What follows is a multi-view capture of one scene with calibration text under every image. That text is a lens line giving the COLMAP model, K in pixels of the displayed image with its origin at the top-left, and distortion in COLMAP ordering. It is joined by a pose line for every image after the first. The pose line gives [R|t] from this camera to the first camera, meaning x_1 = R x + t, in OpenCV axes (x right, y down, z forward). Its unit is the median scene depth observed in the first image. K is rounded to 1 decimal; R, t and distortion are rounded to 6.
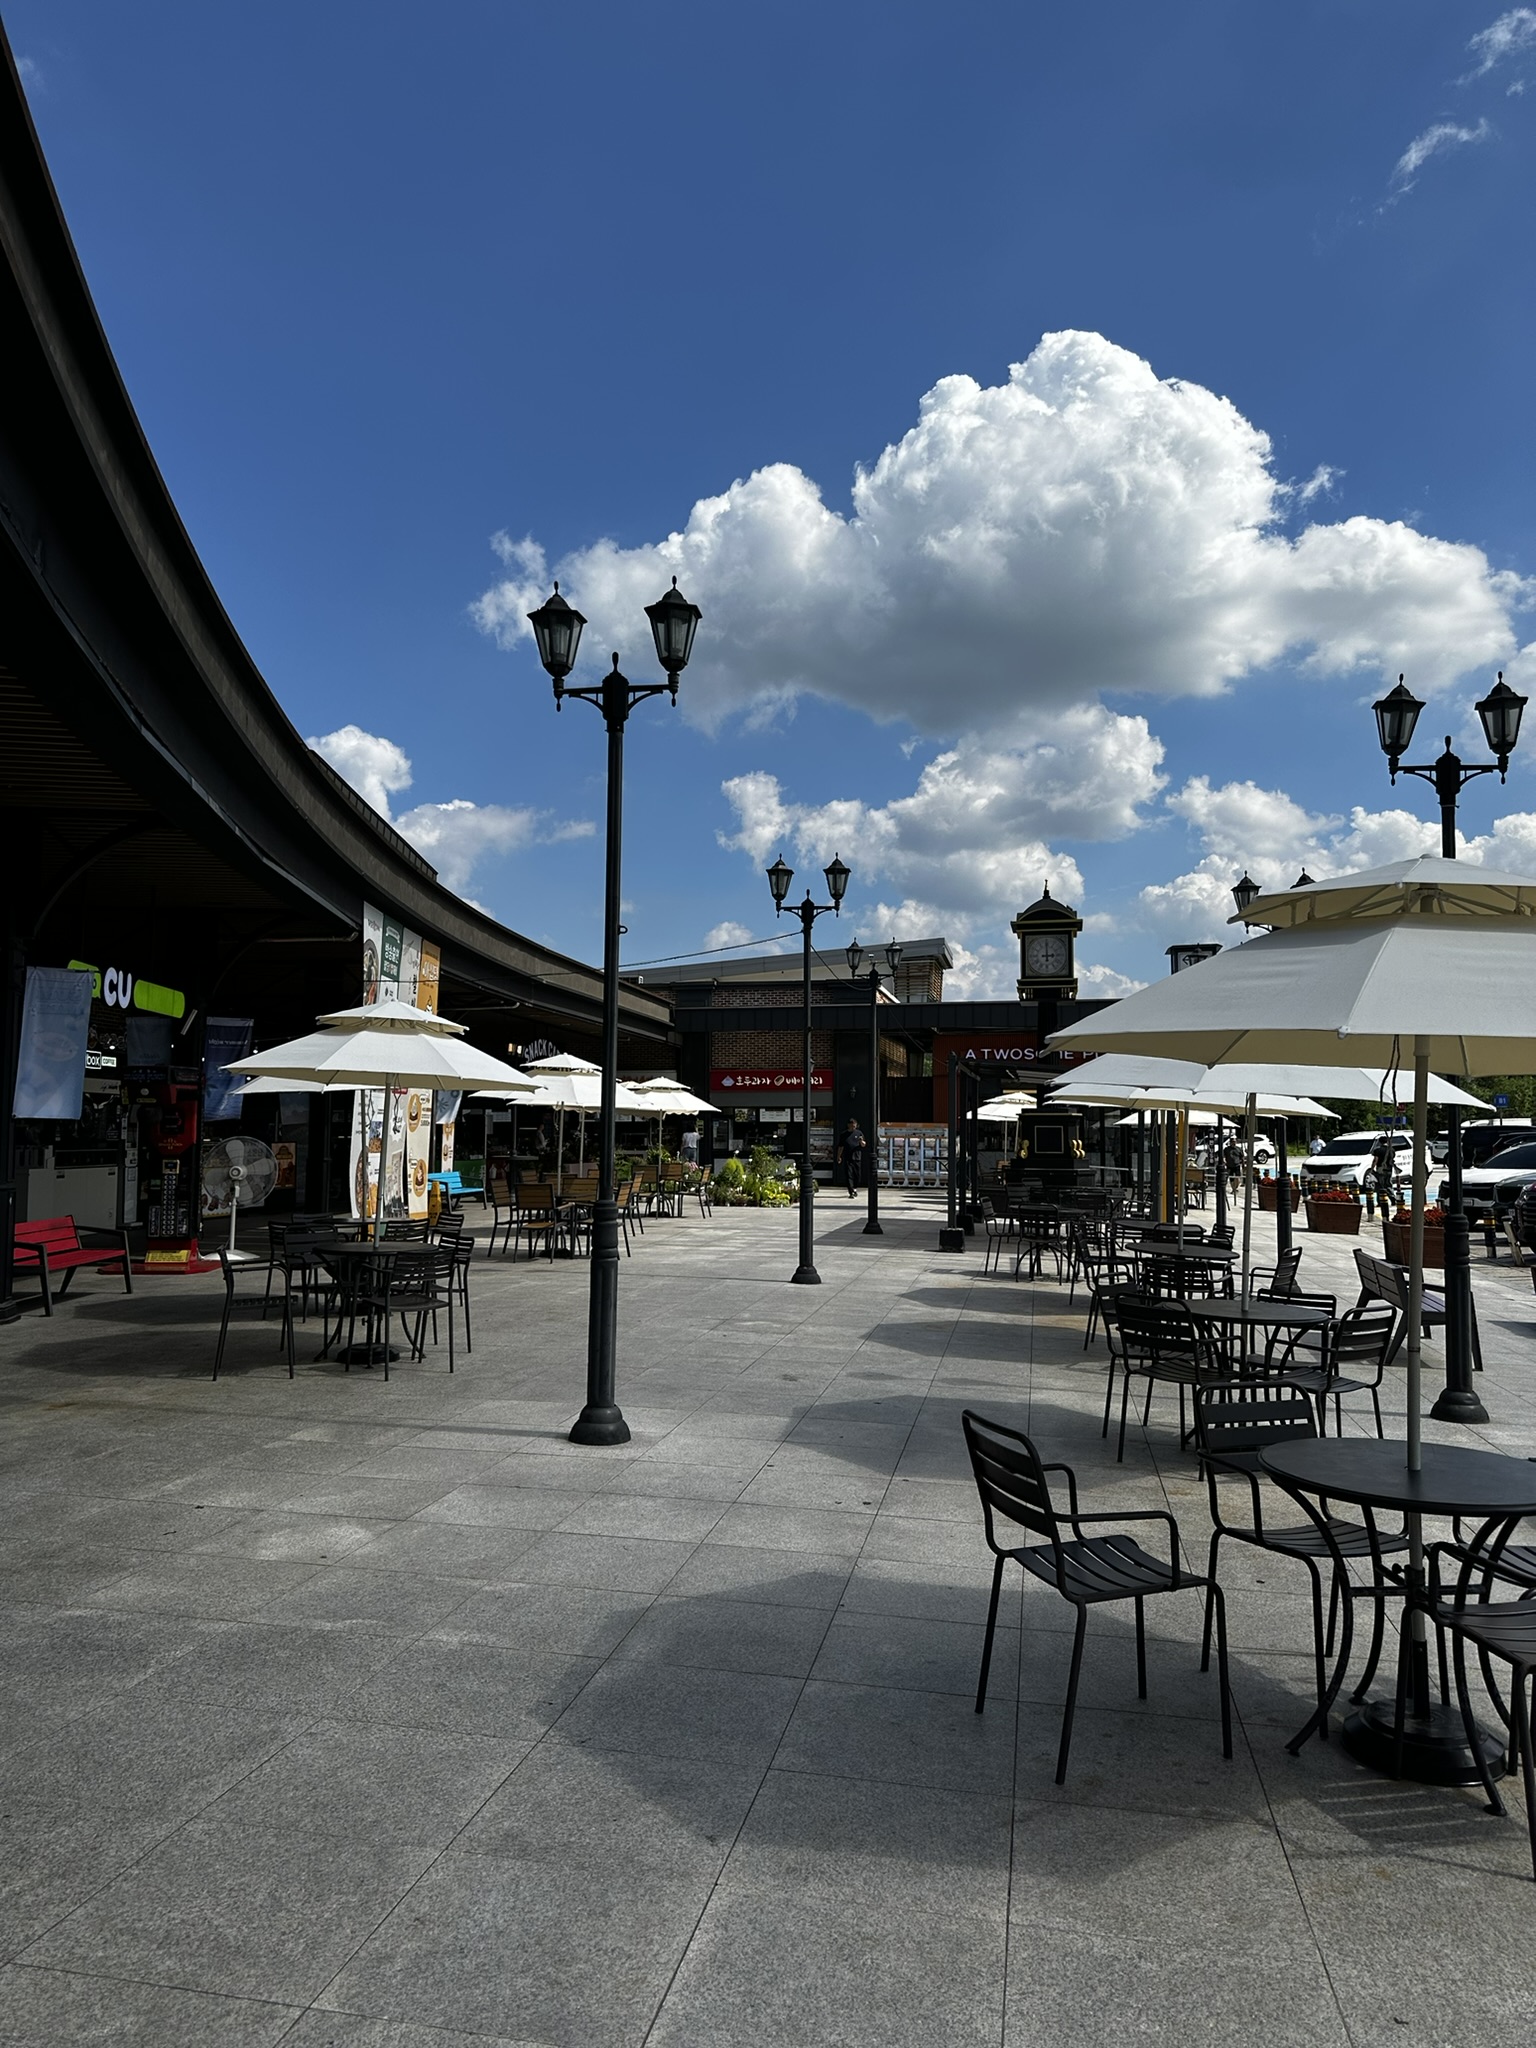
lens RADIAL K [[1476.5, 0, 764.5], [0, 1476.5, 1021.2], [0, 0, 1]] dist [0.002093, -0.016552]
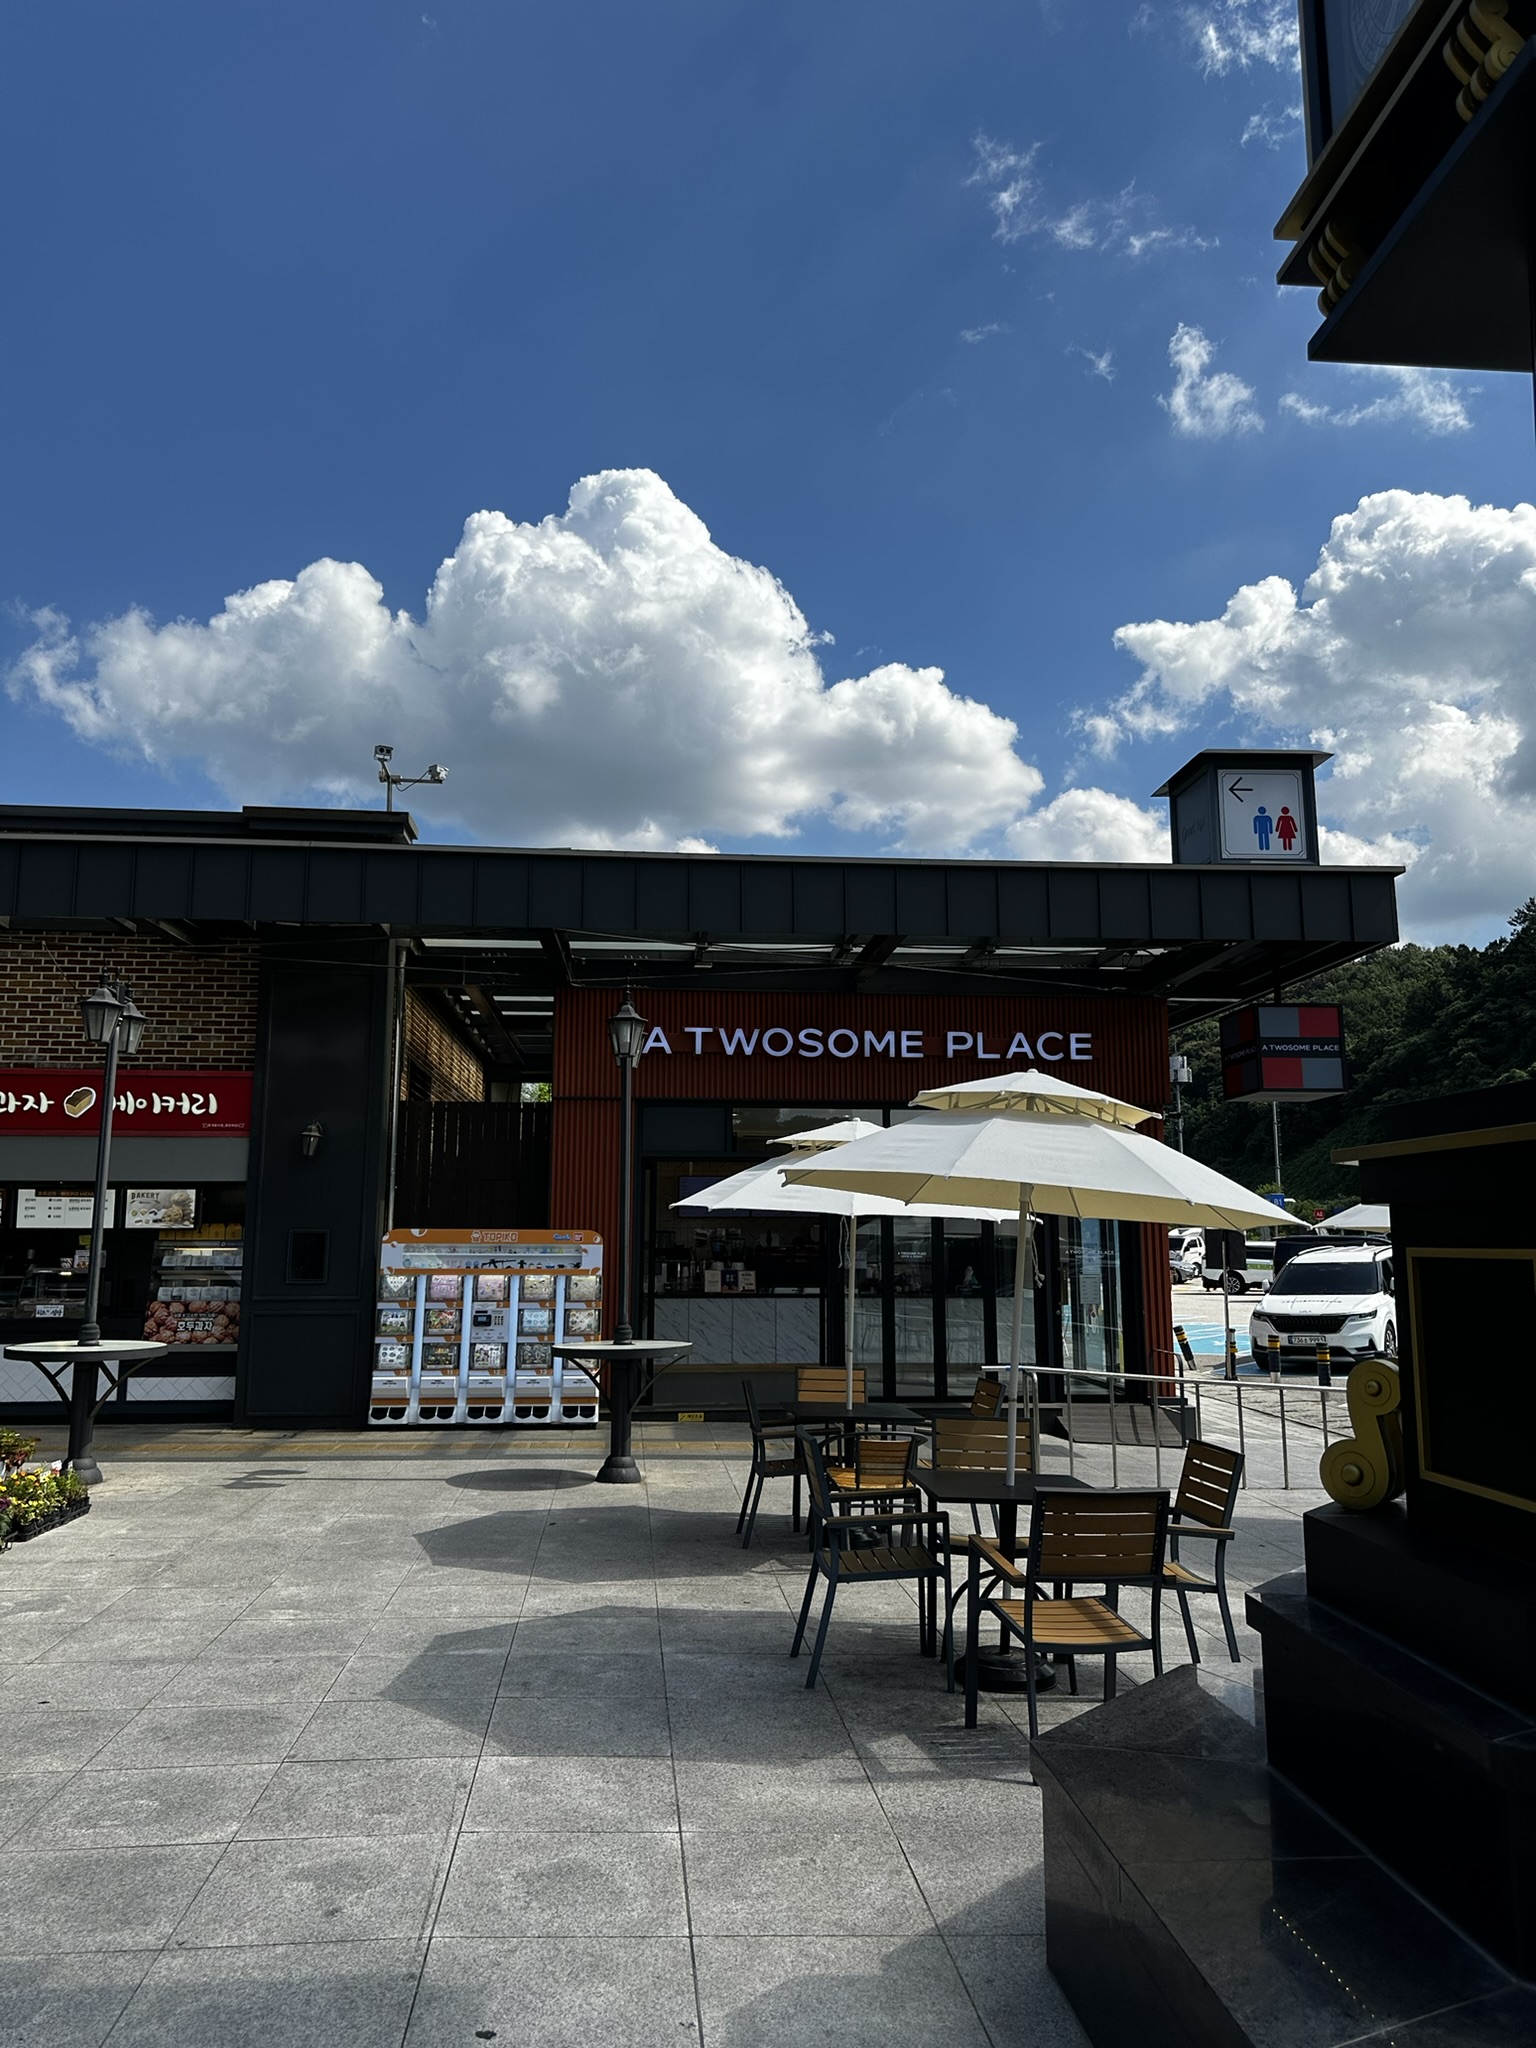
lens RADIAL K [[1476.5, 0, 770.8], [0, 1476.5, 1013.0], [0, 0, 1]] dist [0.002093, -0.016552]
pose [[0.951885, 0.041365, 0.303650, 0.055198], [-0.015583, 0.996100, -0.086842, 0.045955], [-0.306058, 0.077932, 0.948818, 0.630819]]
